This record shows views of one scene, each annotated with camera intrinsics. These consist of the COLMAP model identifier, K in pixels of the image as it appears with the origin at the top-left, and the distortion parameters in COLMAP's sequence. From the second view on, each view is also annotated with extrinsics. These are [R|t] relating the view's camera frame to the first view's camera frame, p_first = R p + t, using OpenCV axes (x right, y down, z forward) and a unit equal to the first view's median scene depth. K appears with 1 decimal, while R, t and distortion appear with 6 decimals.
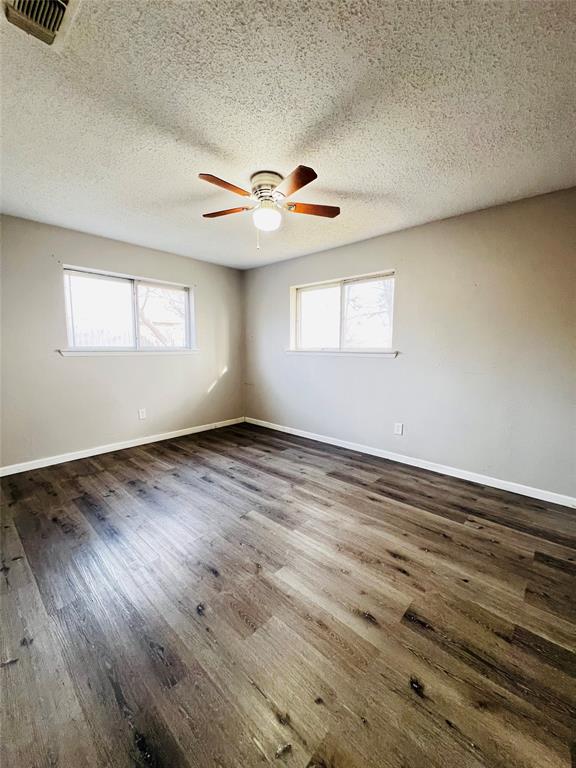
lens RADIAL K [[306.8, 0, 286.6], [0, 306.8, 388.3], [0, 0, 1]] dist [0.004076, 0.000276]
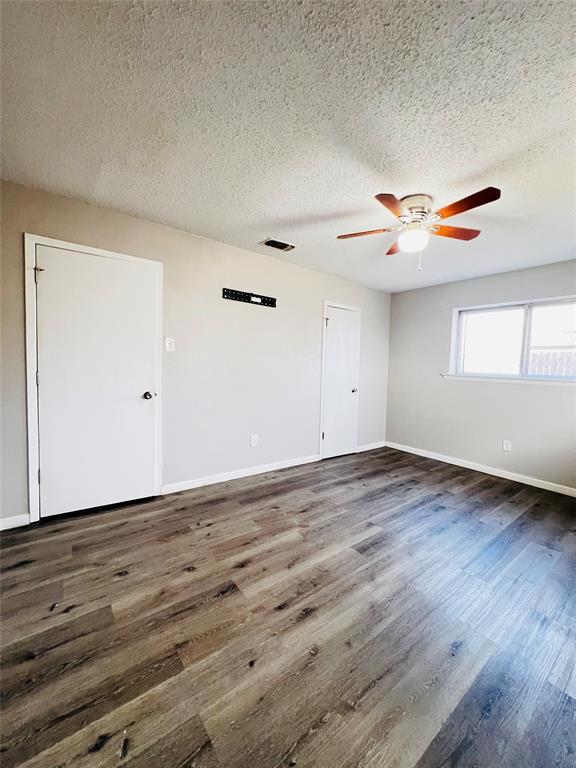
lens RADIAL K [[306.8, 0, 287.7], [0, 306.8, 383.2], [0, 0, 1]] dist [0.004076, 0.000276]
pose [[-0.169632, 0.044795, -0.984489, 0.806848], [-0.171365, 0.982407, 0.074227, -0.082976], [0.970494, 0.181299, -0.158971, 0.676405]]
